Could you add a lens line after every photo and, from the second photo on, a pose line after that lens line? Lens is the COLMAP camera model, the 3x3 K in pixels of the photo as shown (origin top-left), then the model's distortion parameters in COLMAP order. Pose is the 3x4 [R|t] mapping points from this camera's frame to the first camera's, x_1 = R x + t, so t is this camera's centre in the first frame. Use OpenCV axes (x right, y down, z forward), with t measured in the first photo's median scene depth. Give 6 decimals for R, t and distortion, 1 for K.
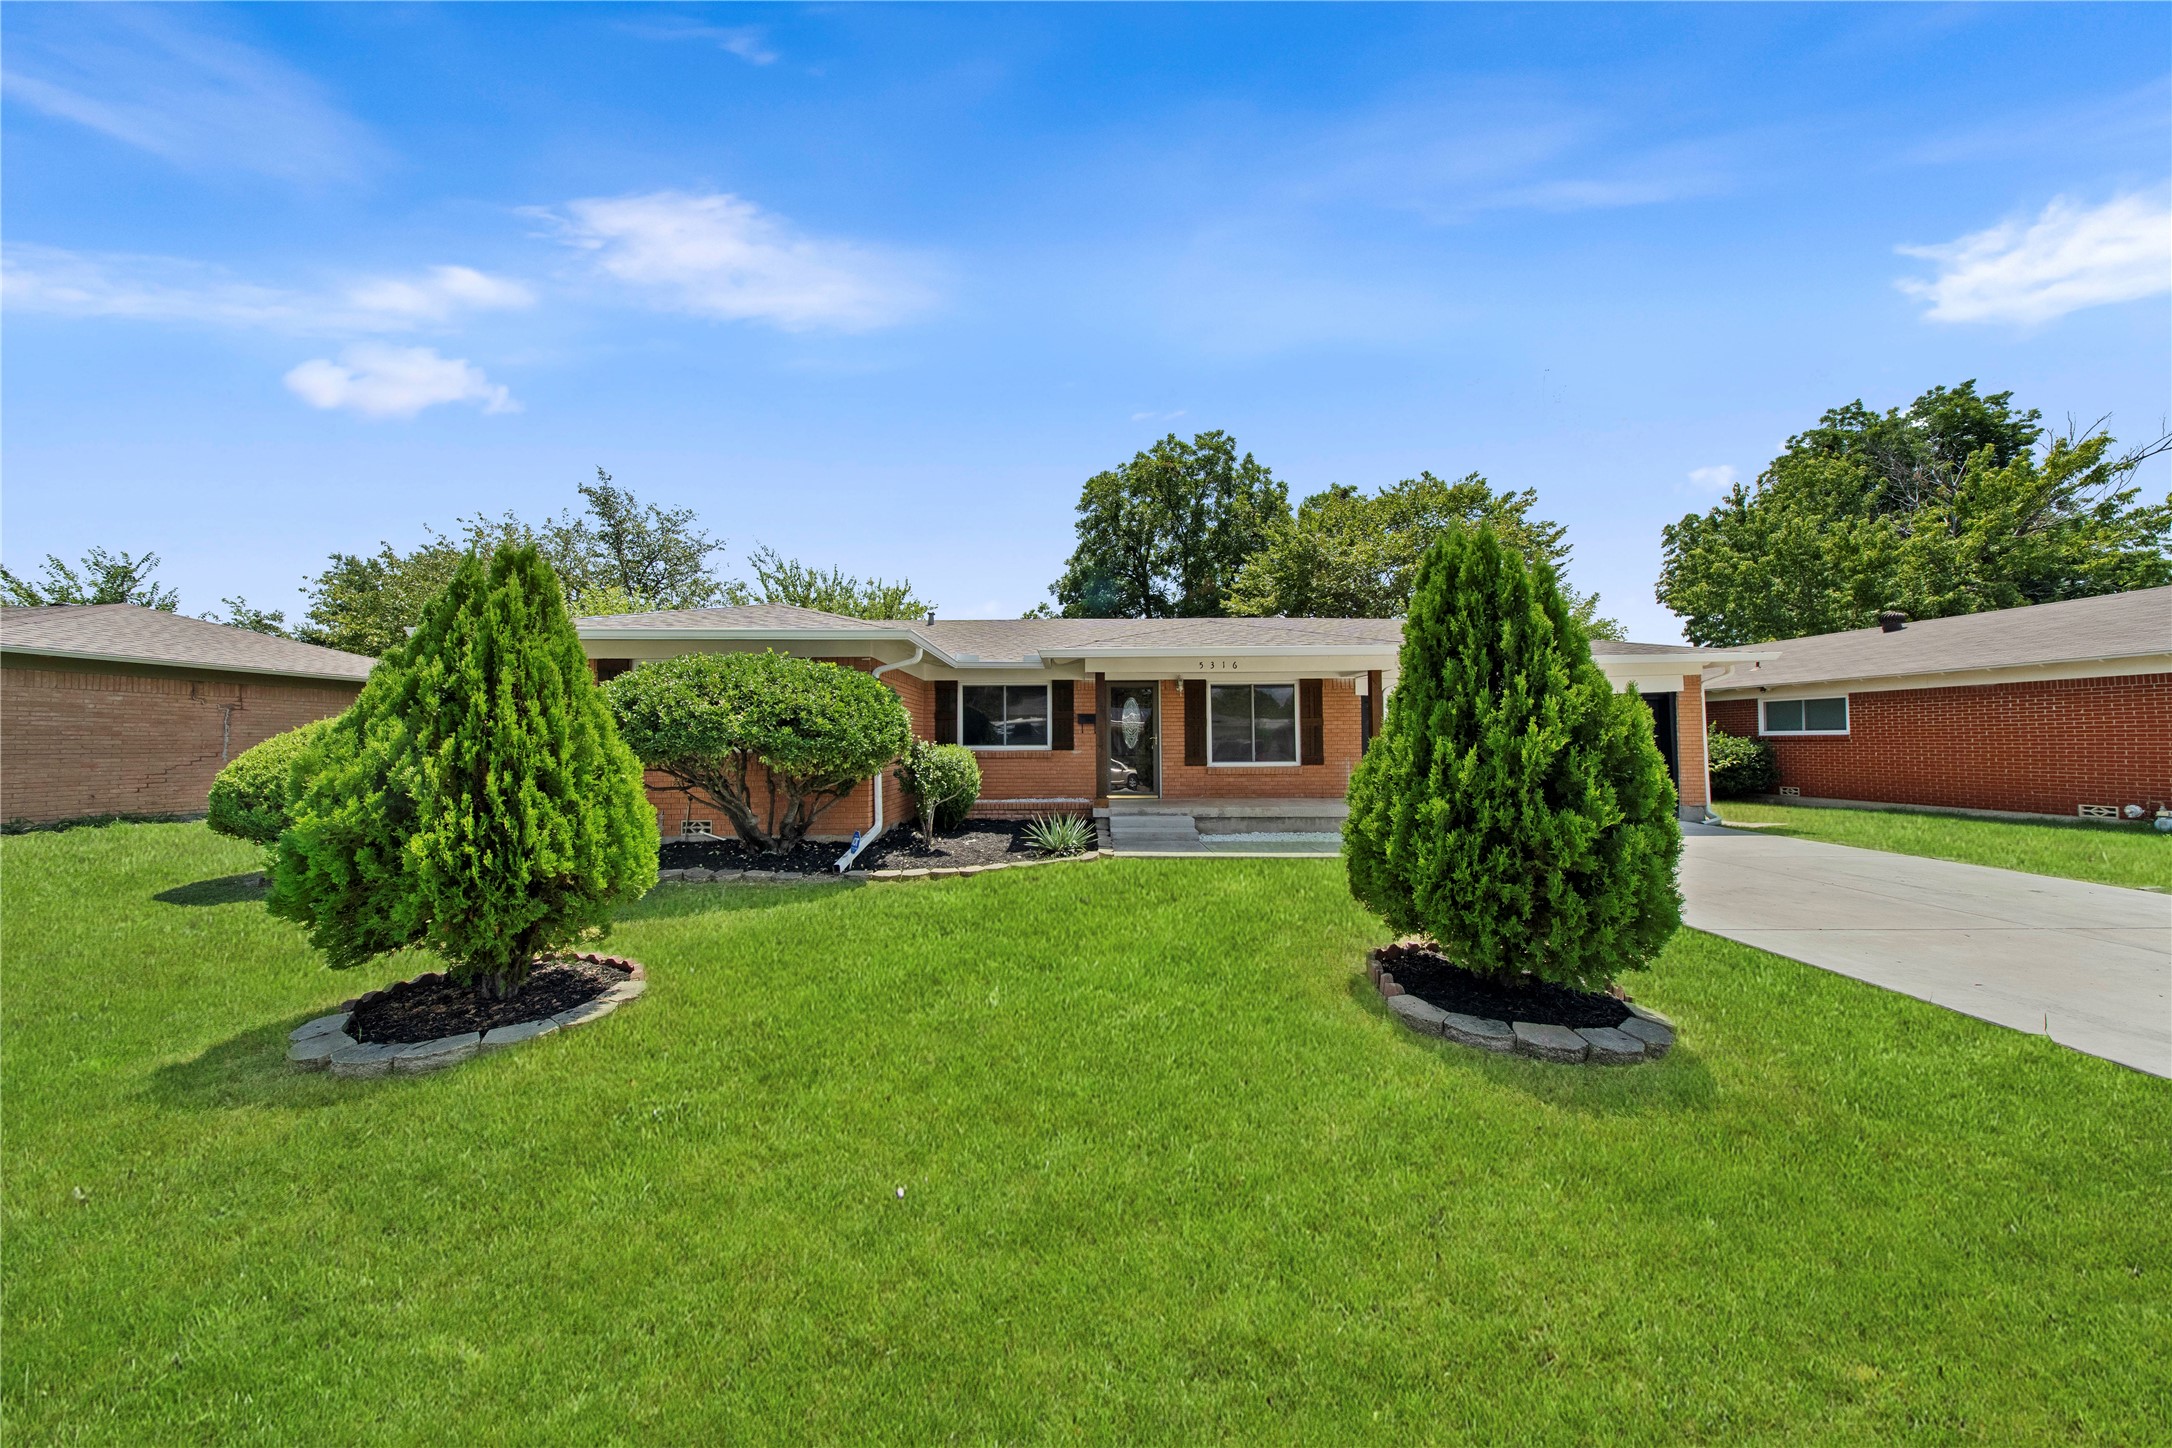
lens RADIAL K [[644.7, 0, 1087.0], [0, 644.7, 732.5], [0, 0, 1]] dist [0.011330, -0.004033]
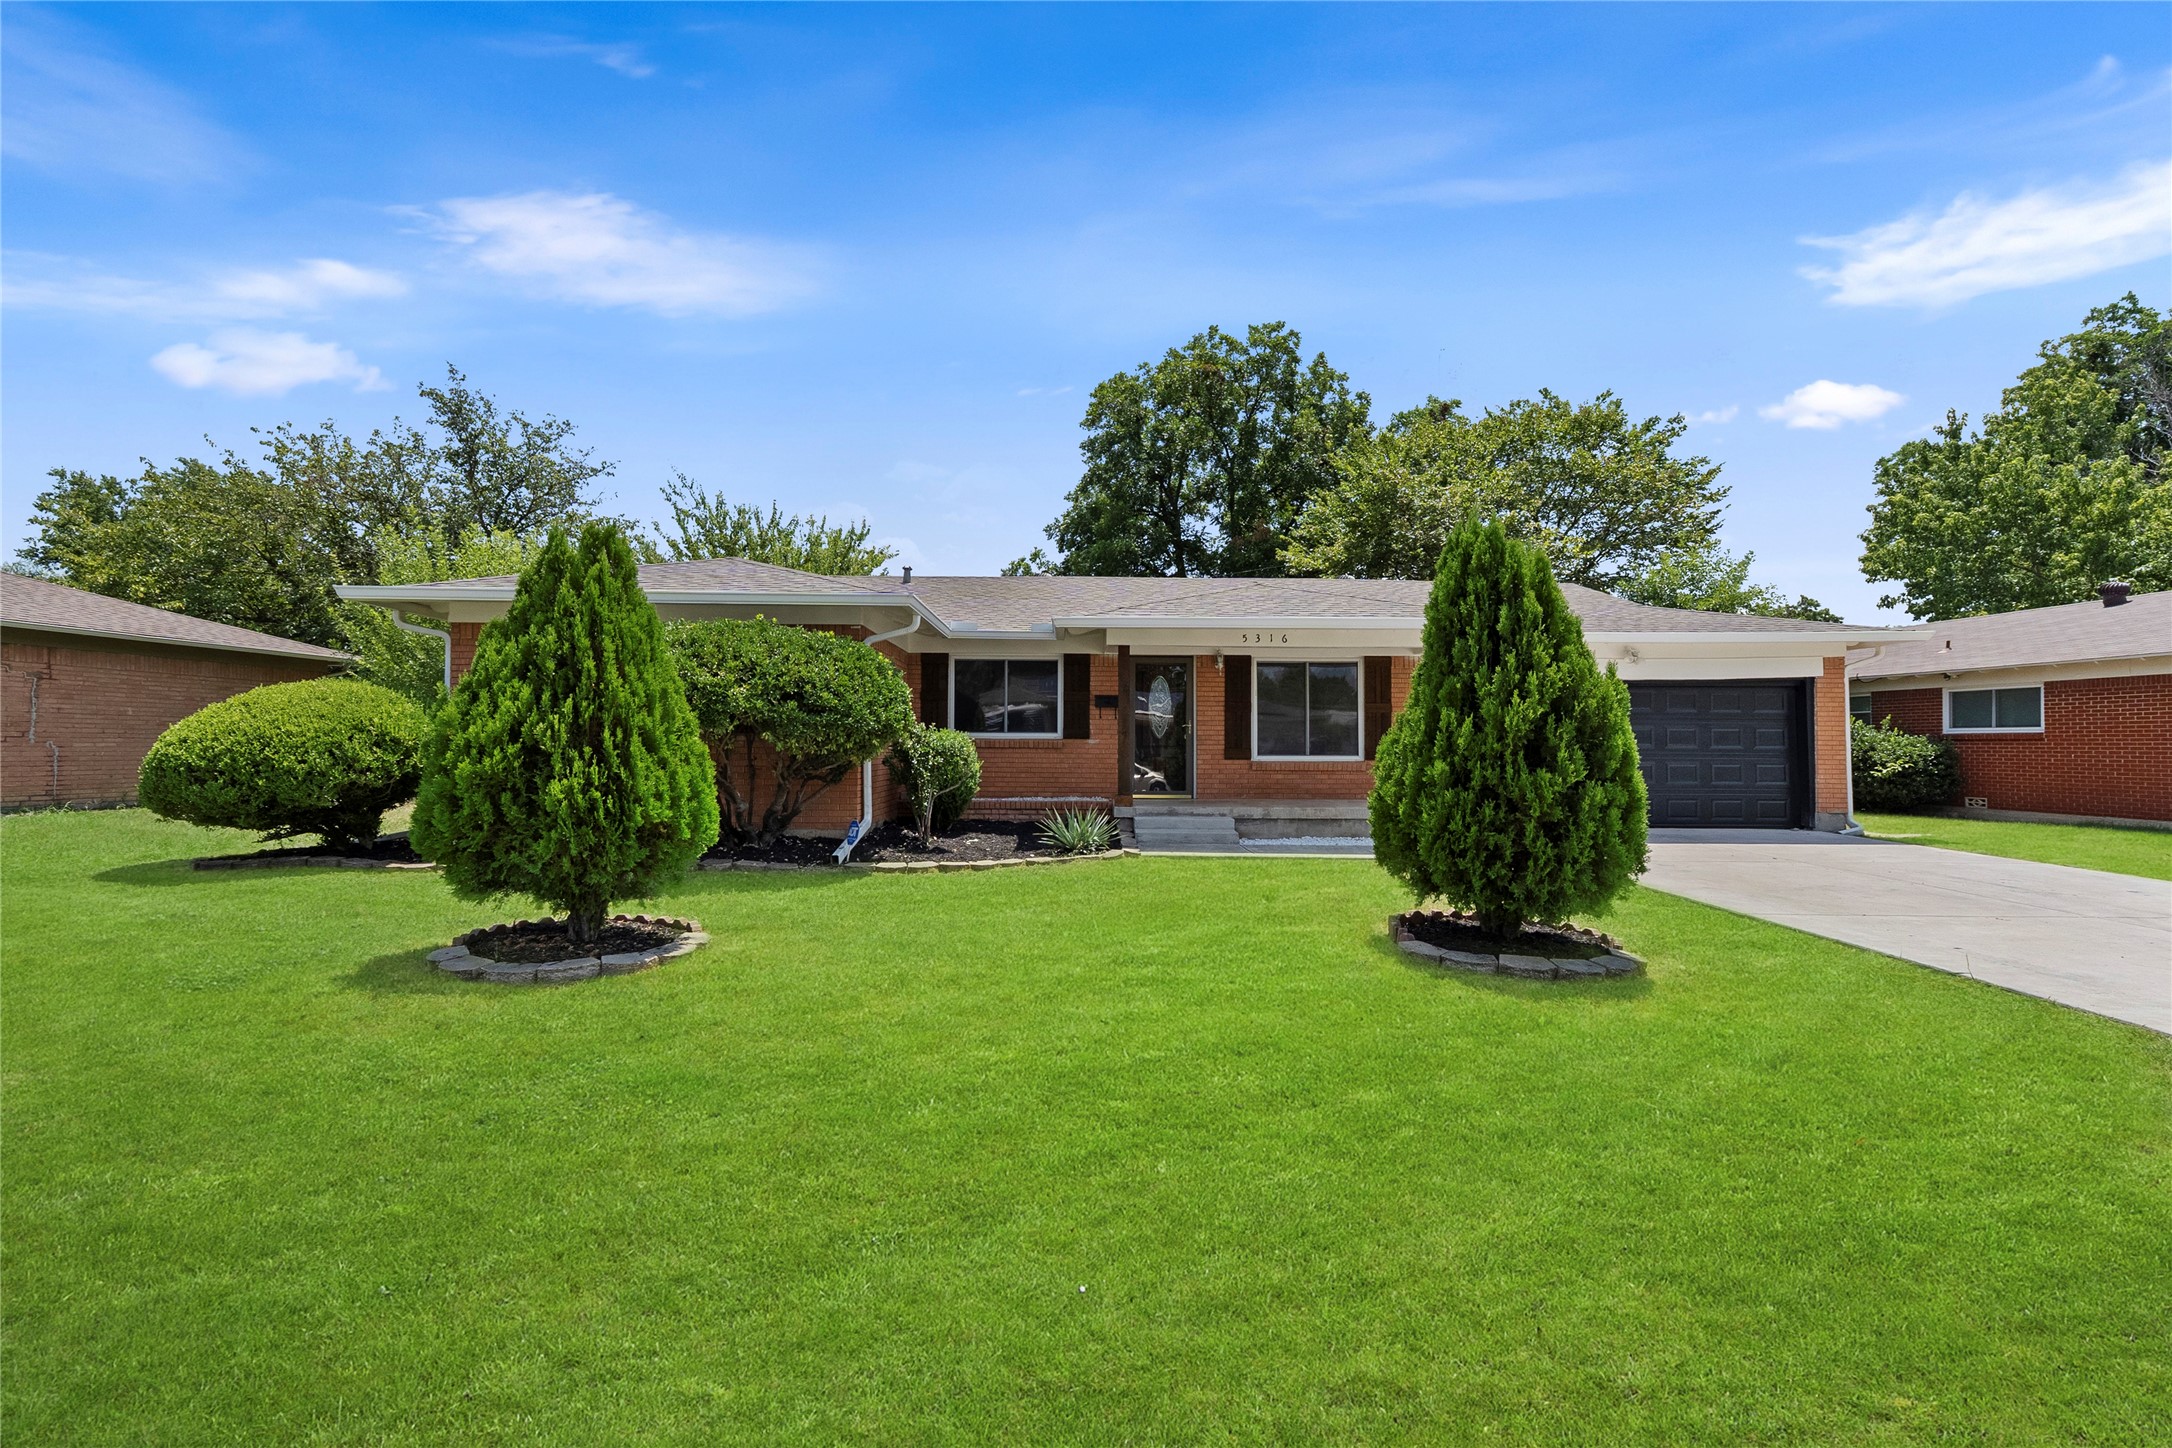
lens RADIAL K [[883.3, 0, 1086.0], [0, 883.3, 724.0], [0, 0, 1]] dist [0.014546, -0.007212]
pose [[0.999884, 0.012593, -0.008557, -0.016292], [-0.012620, 0.999916, -0.003101, 0.011707], [0.008518, 0.003209, 0.999959, -0.135288]]
